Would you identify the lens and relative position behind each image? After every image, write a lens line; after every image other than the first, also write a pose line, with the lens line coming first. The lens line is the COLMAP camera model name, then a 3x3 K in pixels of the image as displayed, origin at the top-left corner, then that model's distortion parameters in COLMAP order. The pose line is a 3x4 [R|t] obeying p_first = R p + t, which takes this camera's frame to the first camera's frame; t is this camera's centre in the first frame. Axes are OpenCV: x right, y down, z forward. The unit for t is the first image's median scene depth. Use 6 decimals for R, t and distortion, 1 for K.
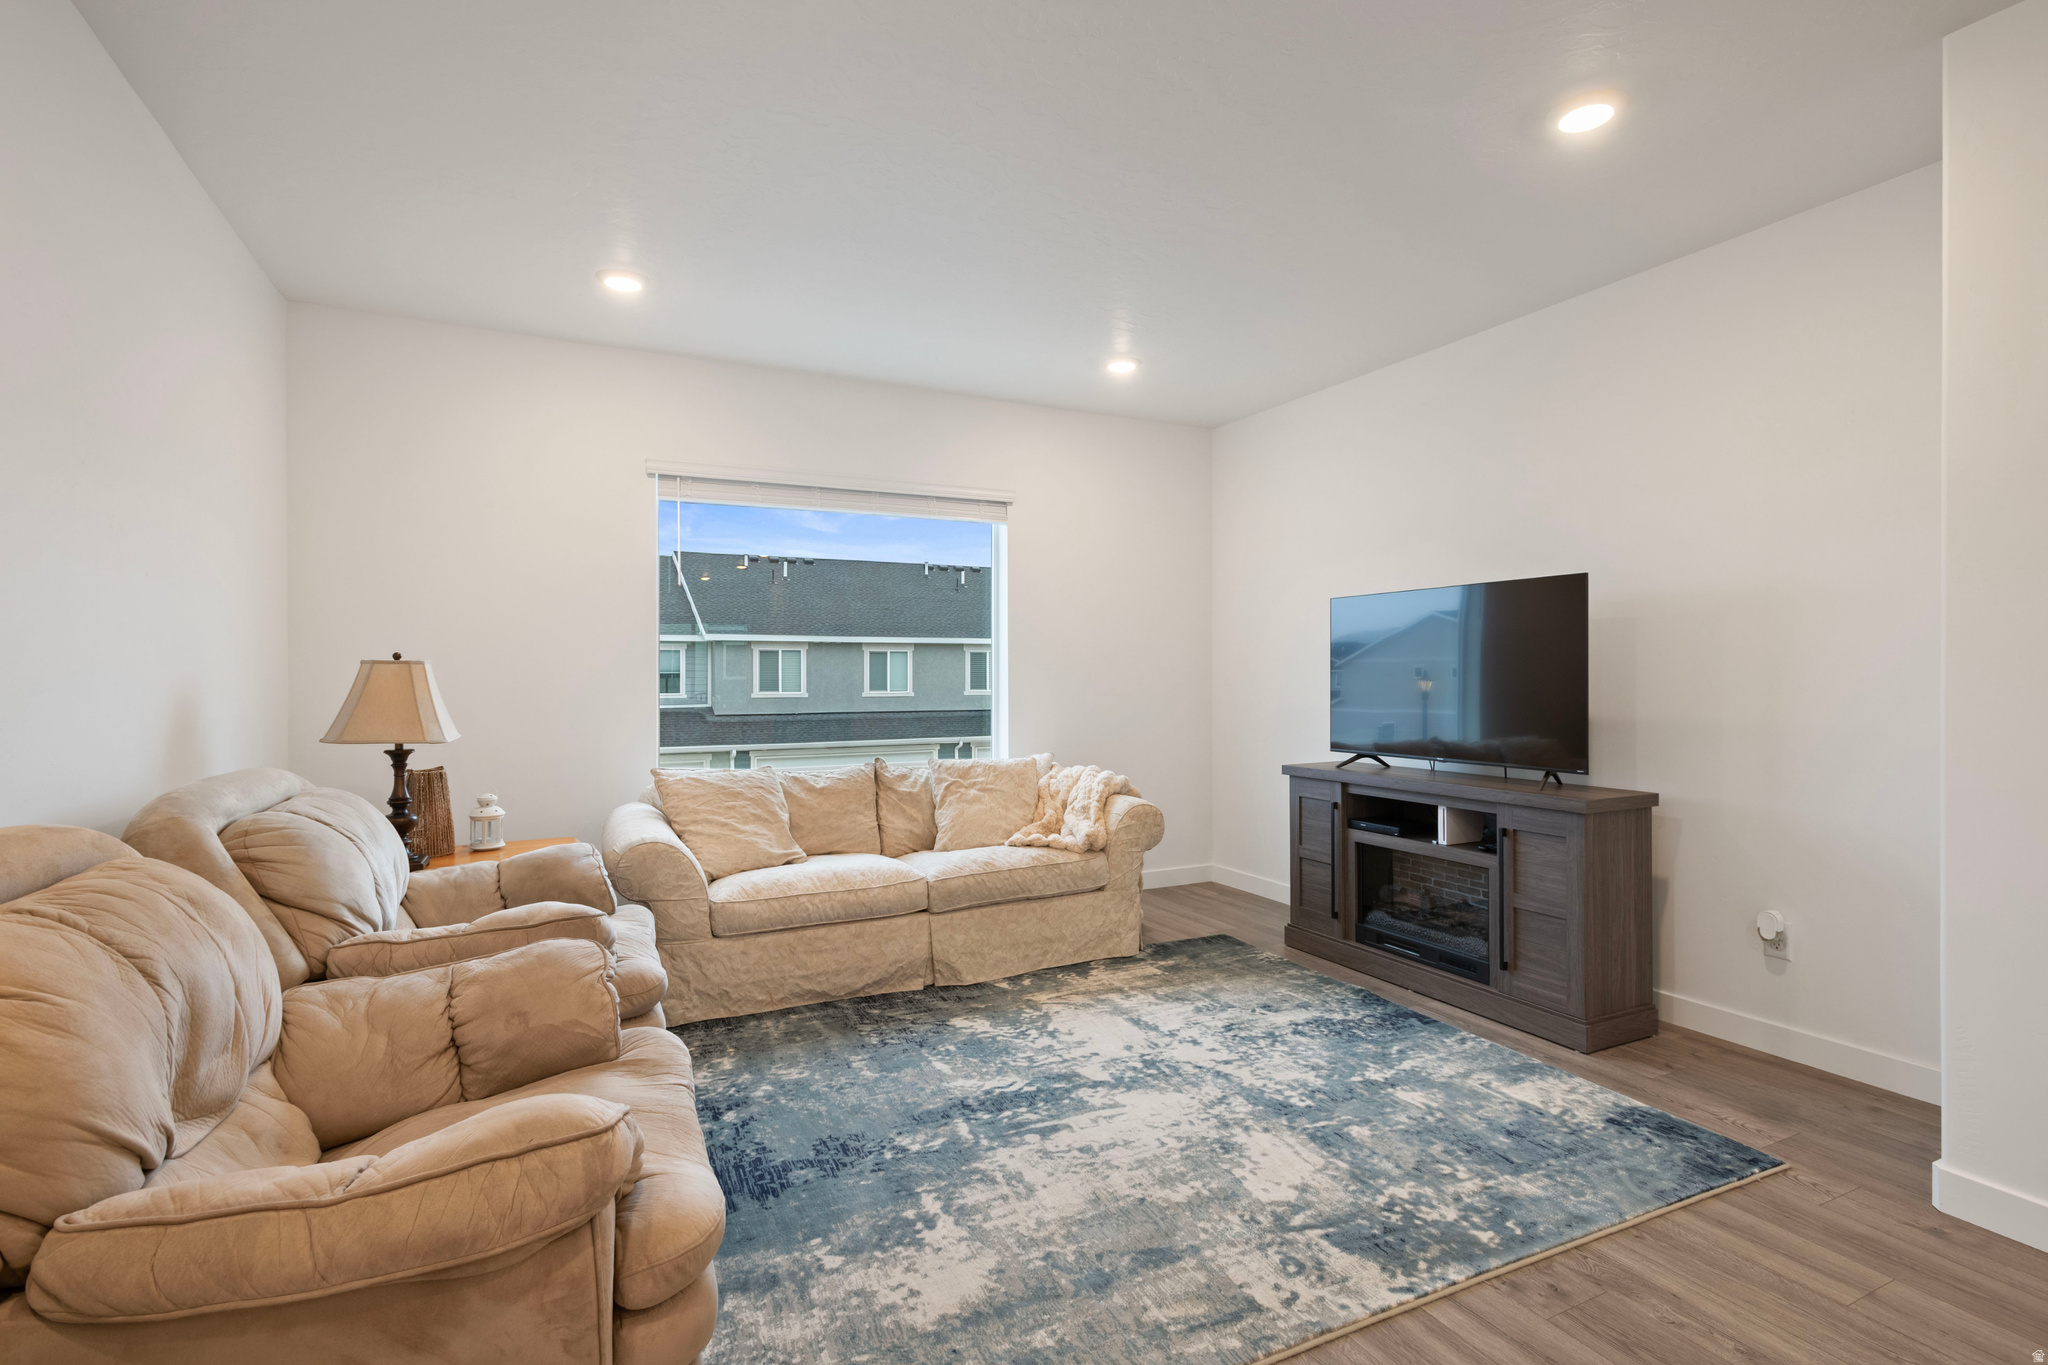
lens RADIAL K [[967.3, 0, 1014.2], [0, 967.3, 685.3], [0, 0, 1]] dist [0.000906, 0.003808]
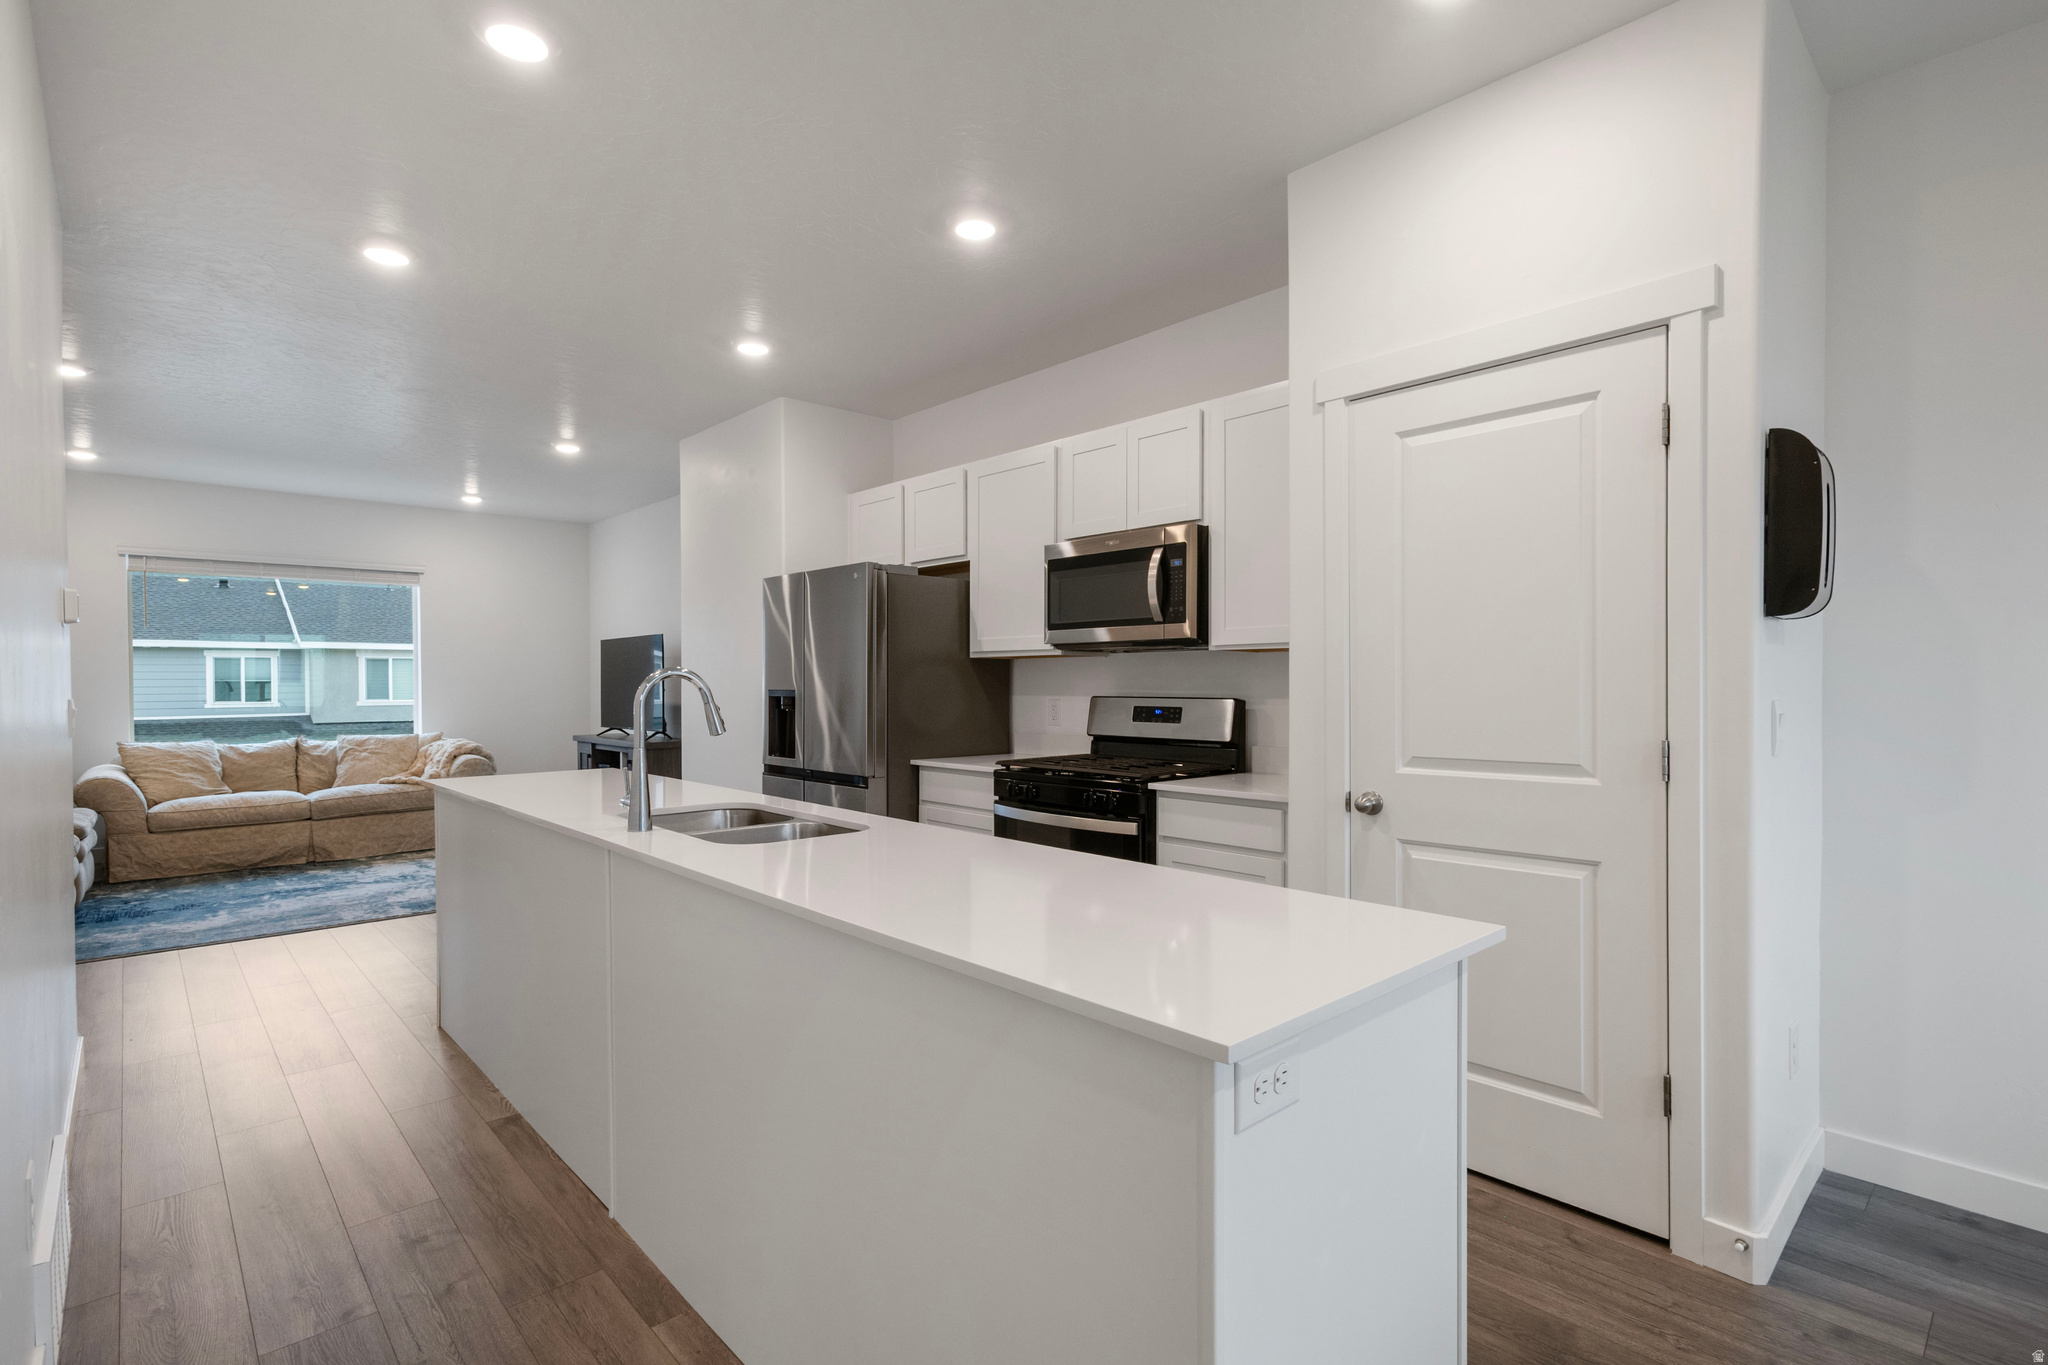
lens RADIAL K [[967.3, 0, 1020.9], [0, 967.3, 695.4], [0, 0, 1]] dist [0.000906, 0.003808]
pose [[0.956949, -0.003091, 0.290240, 0.602743], [0.002593, 0.999994, 0.002098, 0.010116], [-0.290245, -0.001255, 0.956952, -0.996270]]
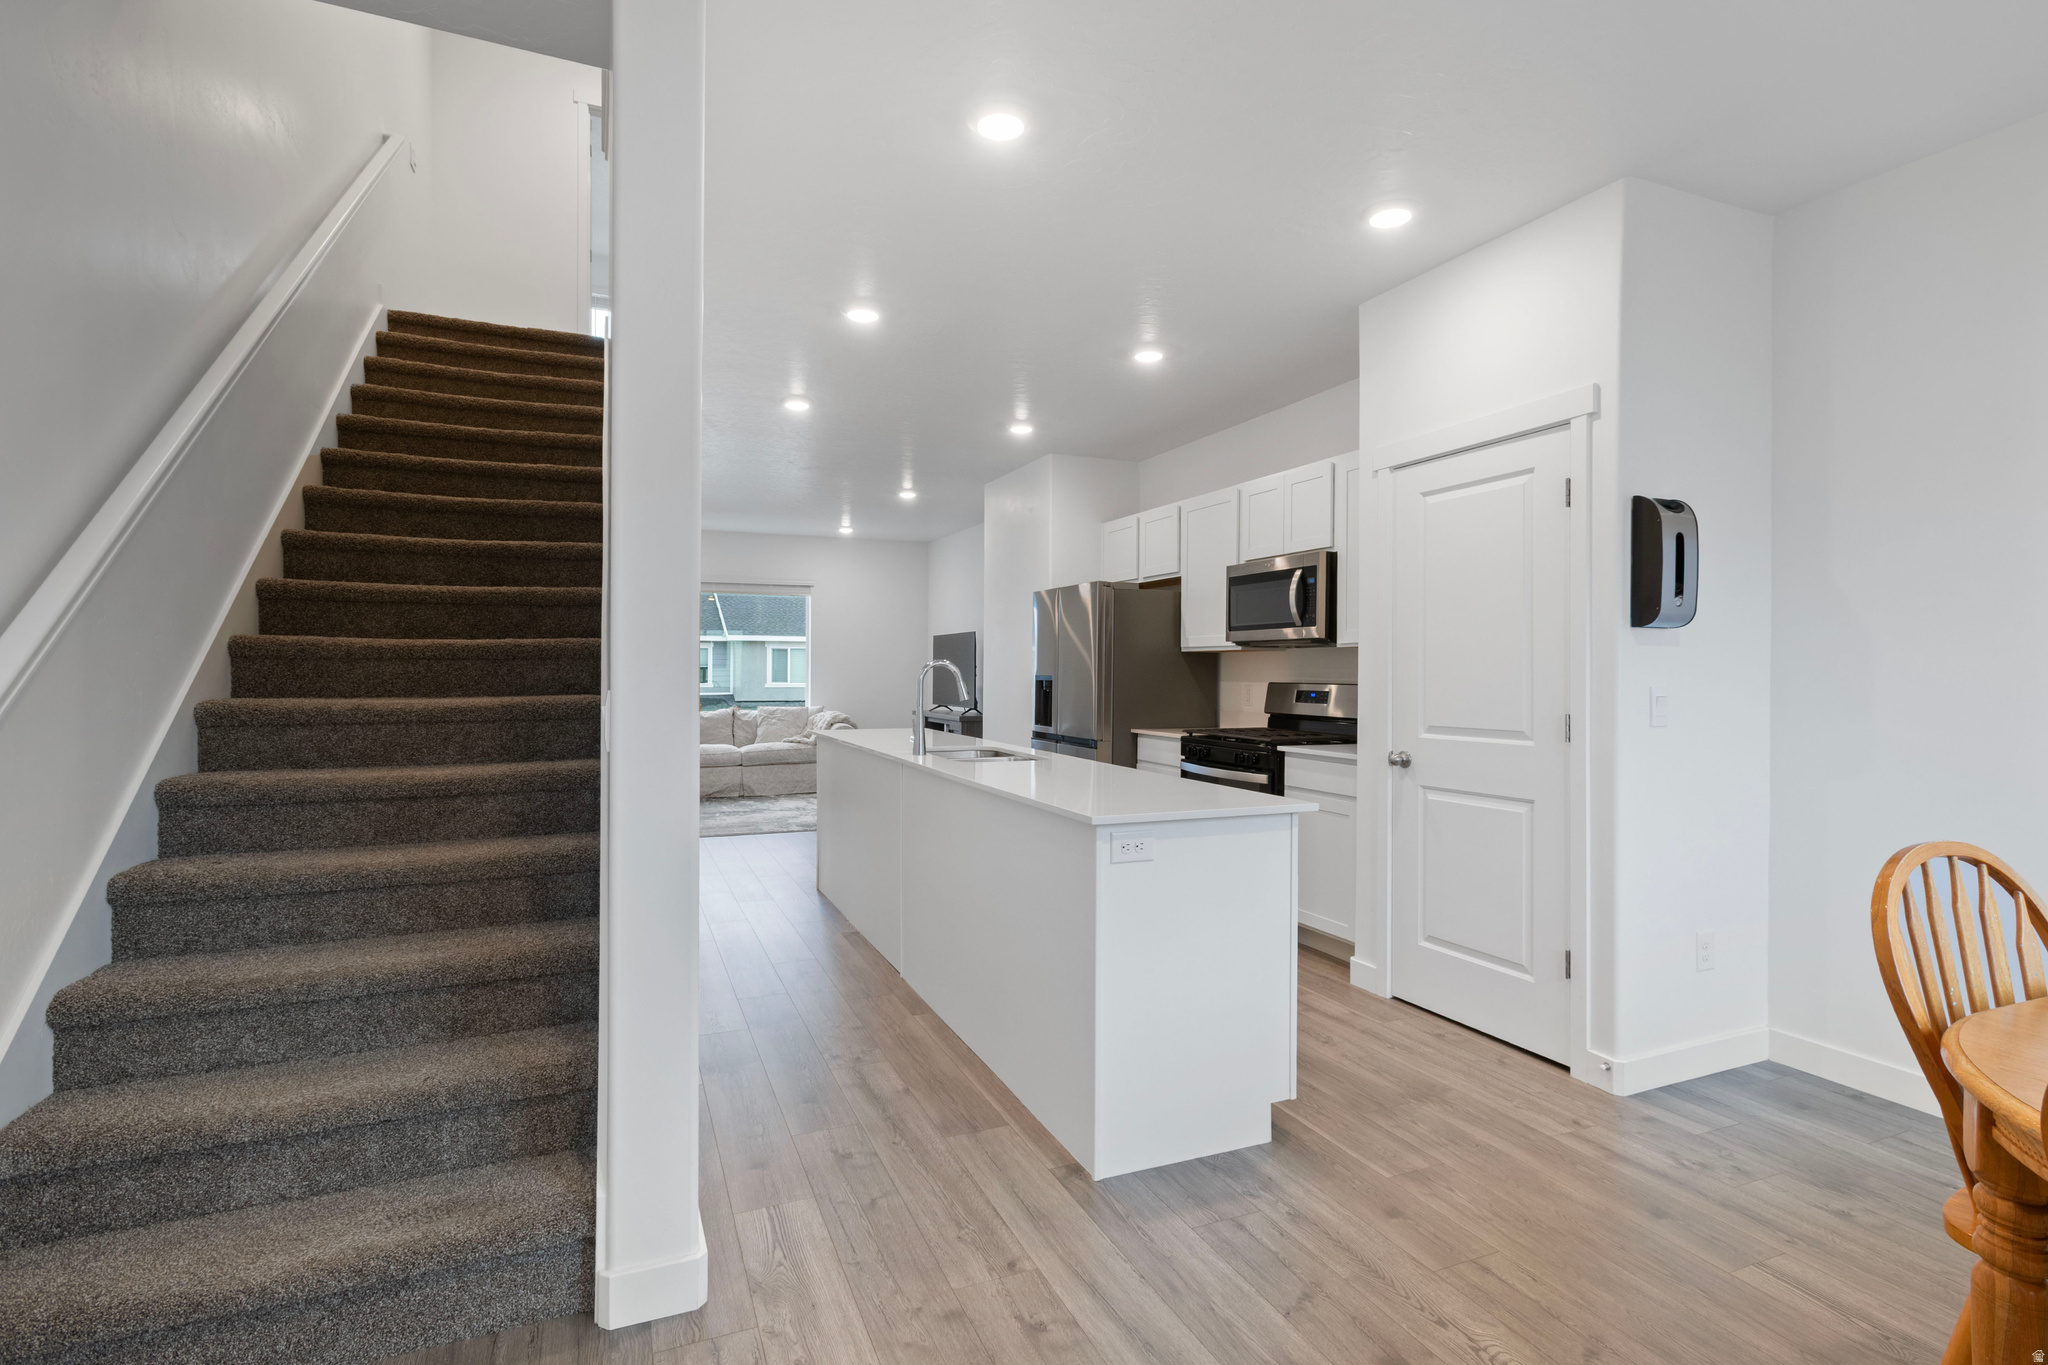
lens RADIAL K [[967.3, 0, 1006.1], [0, 967.3, 665.5], [0, 0, 1]] dist [0.000906, 0.003808]
pose [[0.998116, 0.007202, -0.060933, 0.695485], [-0.008187, 0.999840, -0.015933, 0.014374], [0.060809, 0.016402, 0.998015, -1.344674]]
